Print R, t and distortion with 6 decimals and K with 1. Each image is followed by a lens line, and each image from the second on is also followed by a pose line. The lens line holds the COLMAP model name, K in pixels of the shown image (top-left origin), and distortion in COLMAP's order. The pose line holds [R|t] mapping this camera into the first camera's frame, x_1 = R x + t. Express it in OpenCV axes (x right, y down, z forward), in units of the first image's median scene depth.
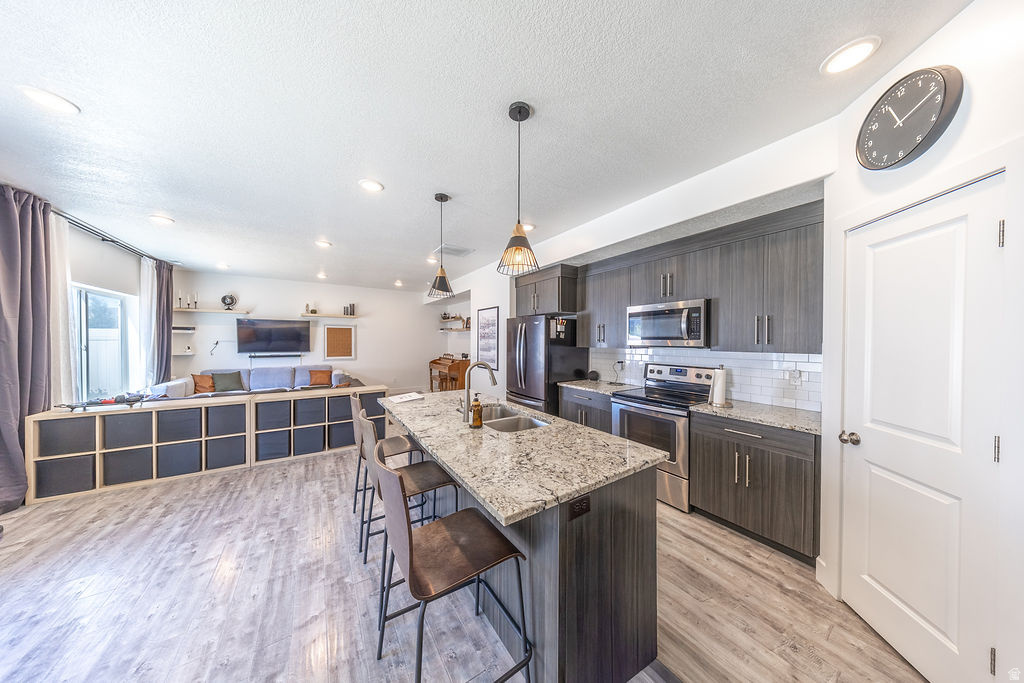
lens RADIAL K [[297.5, 0, 511.0], [0, 297.5, 343.2], [0, 0, 1]] dist [-0.000032, 0.000124]
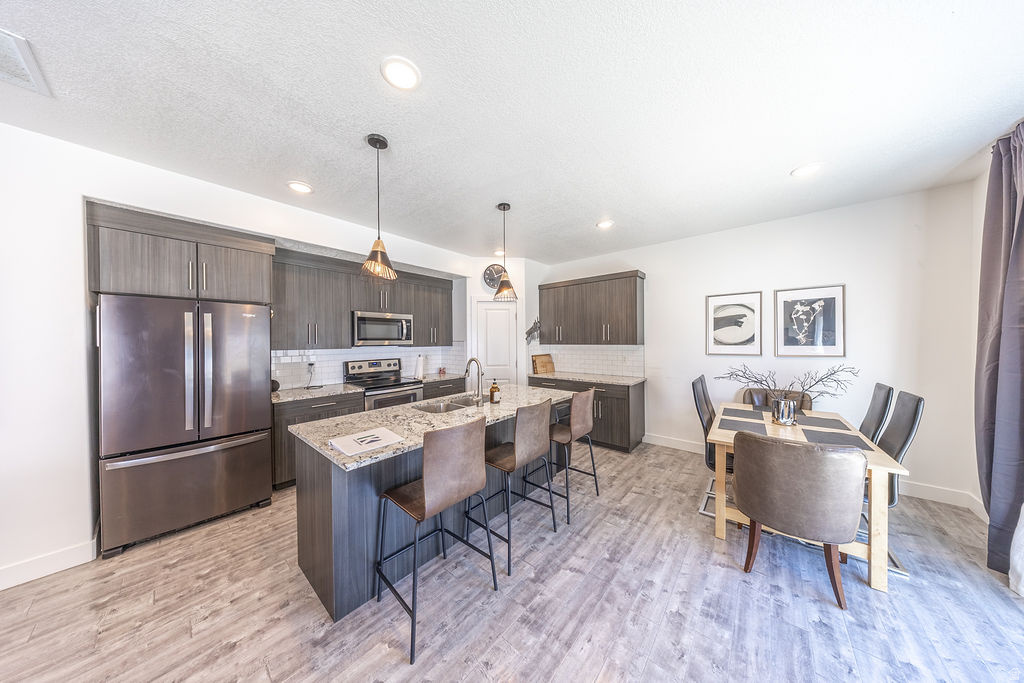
lens RADIAL K [[297.5, 0, 511.4], [0, 297.5, 340.8], [0, 0, 1]] dist [-0.000032, 0.000124]
pose [[-0.277206, -0.001137, 0.960810, -0.941209], [0.016125, 0.999853, 0.005836, -0.008382], [-0.960675, 0.017111, -0.277147, 0.834363]]
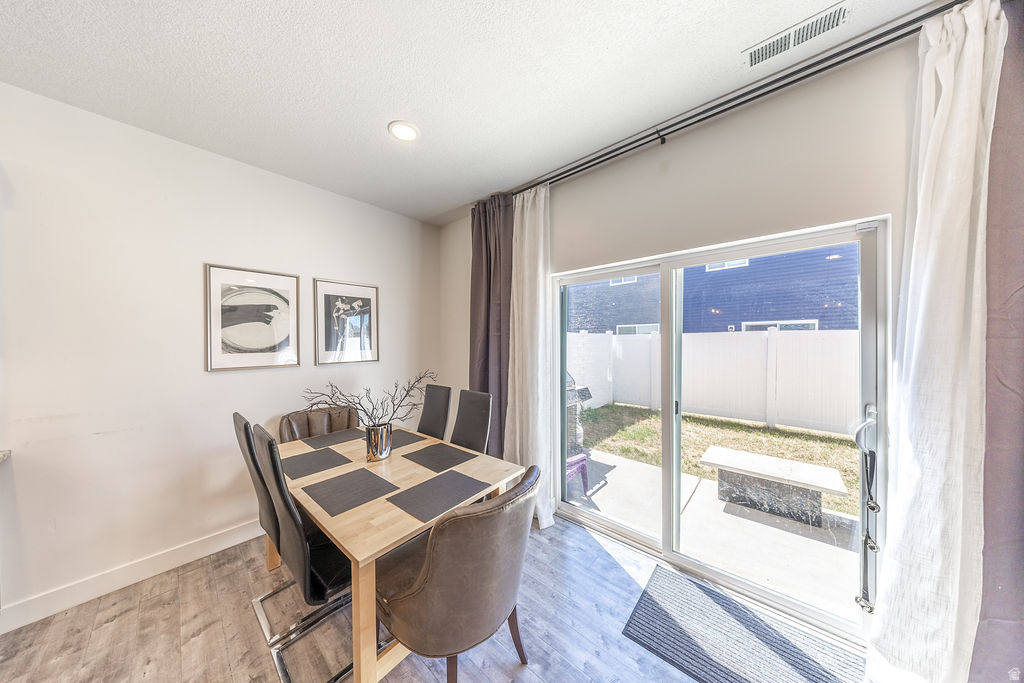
lens RADIAL K [[297.5, 0, 512.2], [0, 297.5, 343.1], [0, 0, 1]] dist [-0.000032, 0.000124]
pose [[-0.964971, 0.008859, -0.262206, -0.497939], [0.004418, 0.999837, 0.017522, -0.003659], [0.262319, 0.015750, -0.964853, 0.564519]]
